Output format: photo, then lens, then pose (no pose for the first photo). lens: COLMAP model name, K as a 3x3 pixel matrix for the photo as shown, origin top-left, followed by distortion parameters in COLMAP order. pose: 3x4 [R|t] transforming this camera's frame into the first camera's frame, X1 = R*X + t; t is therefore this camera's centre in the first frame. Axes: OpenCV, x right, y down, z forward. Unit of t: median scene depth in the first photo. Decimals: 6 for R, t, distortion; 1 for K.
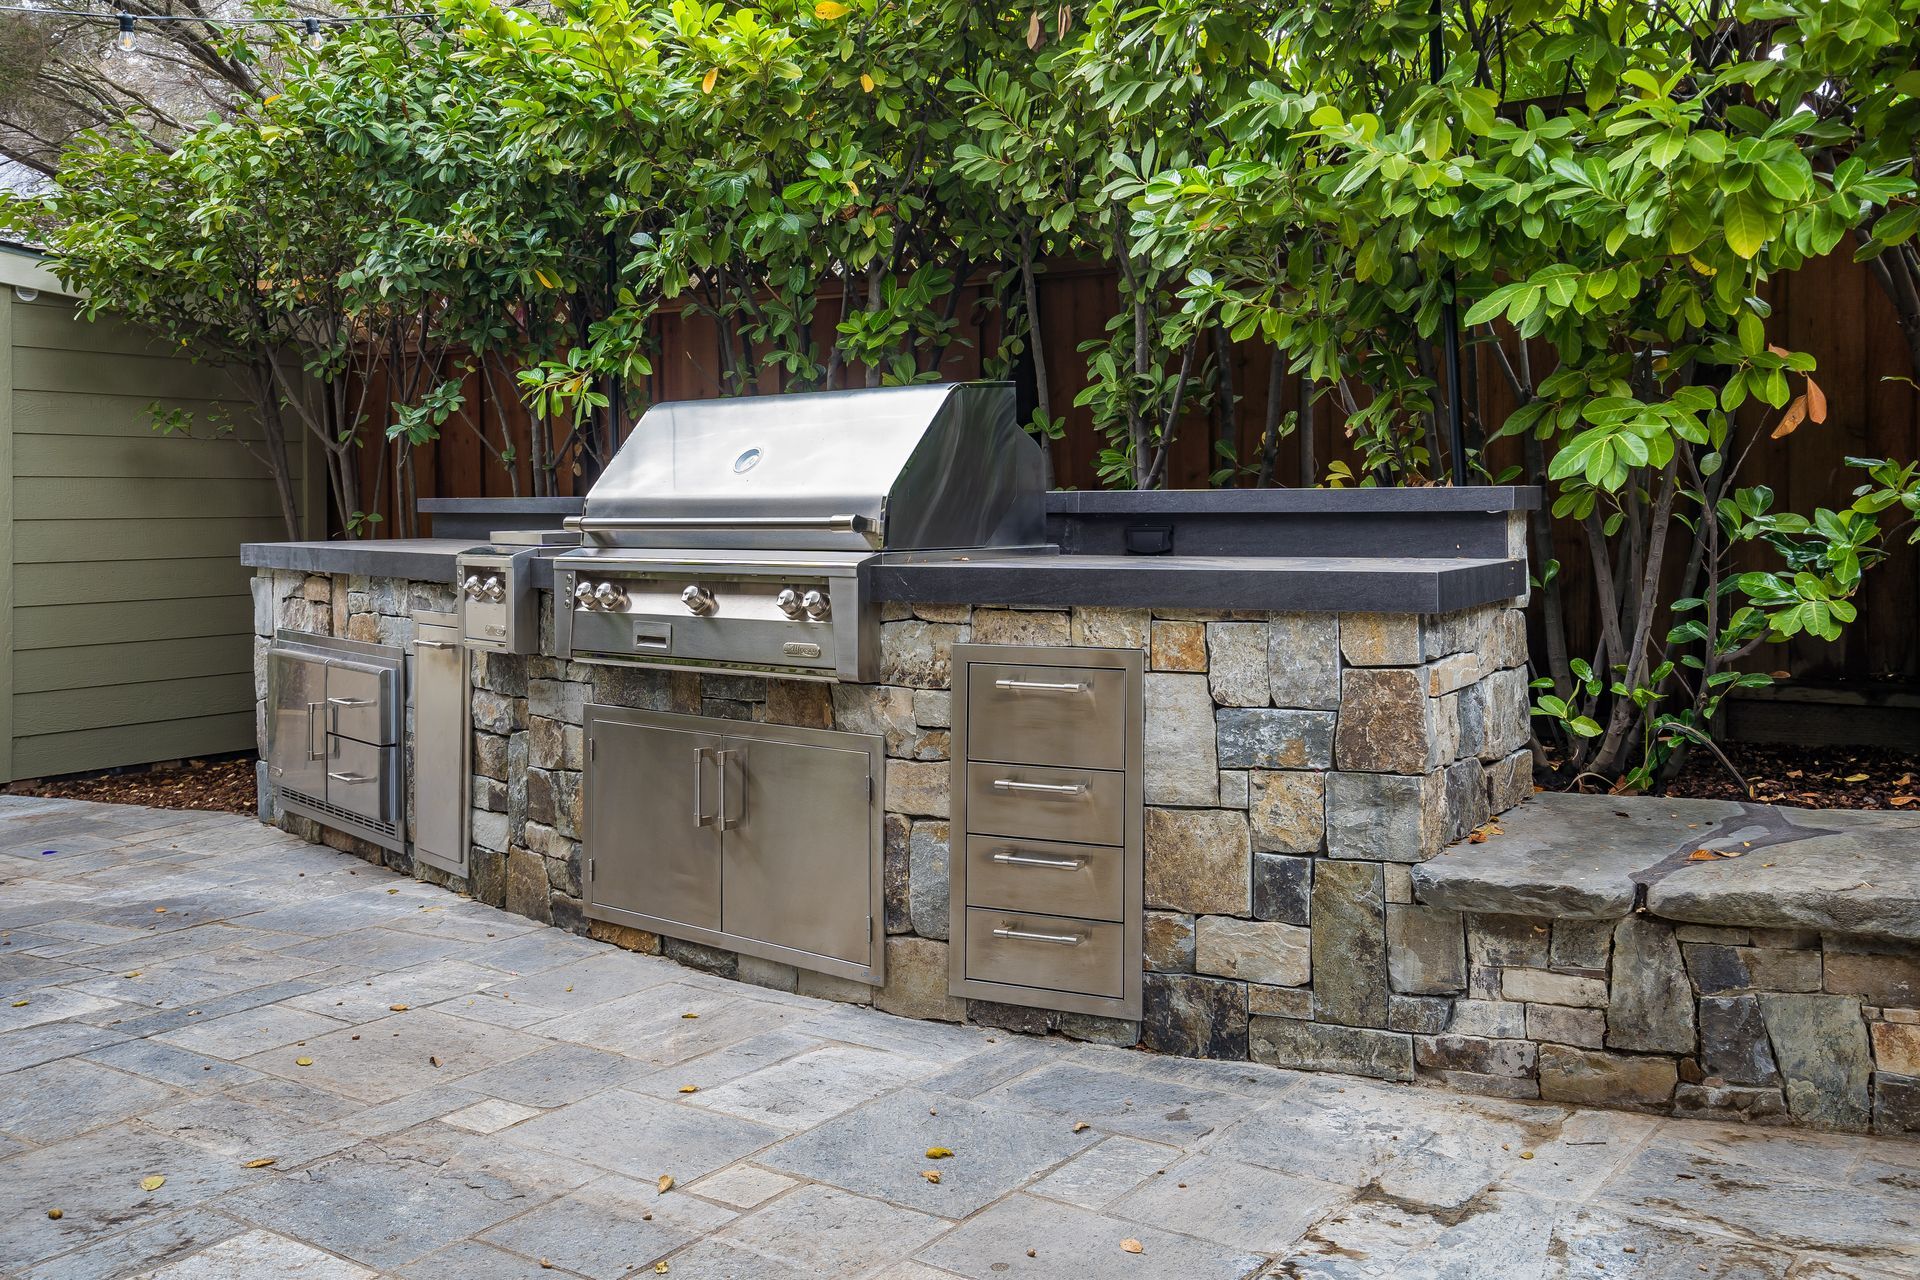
lens RADIAL K [[1813.3, 0, 958.2], [0, 1813.3, 602.2], [0, 0, 1]] dist [0.050830, 0.015899]
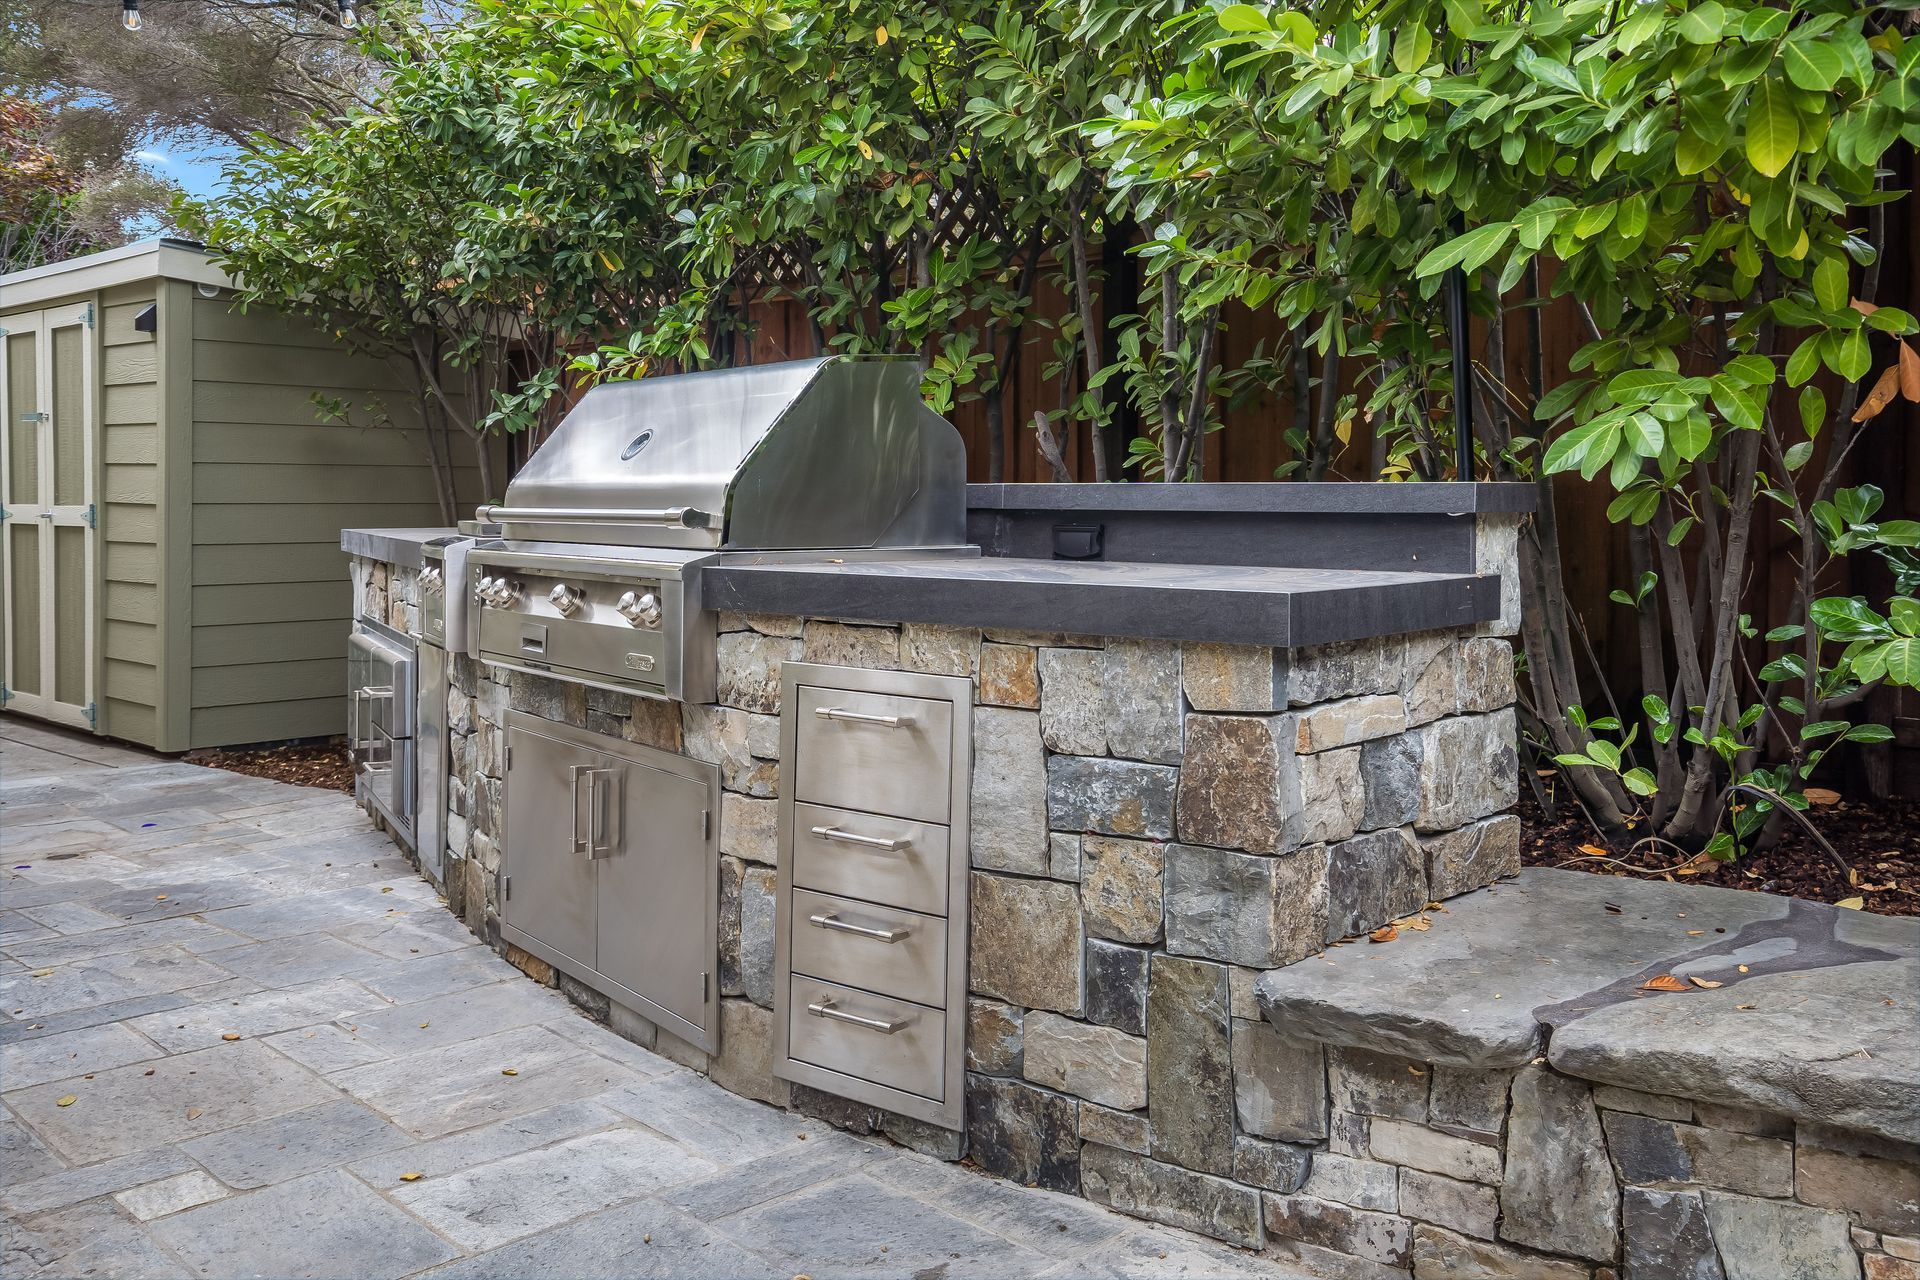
lens RADIAL K [[1698.5, 0, 962.2], [0, 1698.5, 597.3], [0, 0, 1]] dist [0.036134, 0.030171]
pose [[0.980055, 0.022670, -0.197430, 0.228772], [-0.021647, 0.999739, 0.007334, -0.014360], [0.197545, -0.002914, 0.980290, 0.232764]]
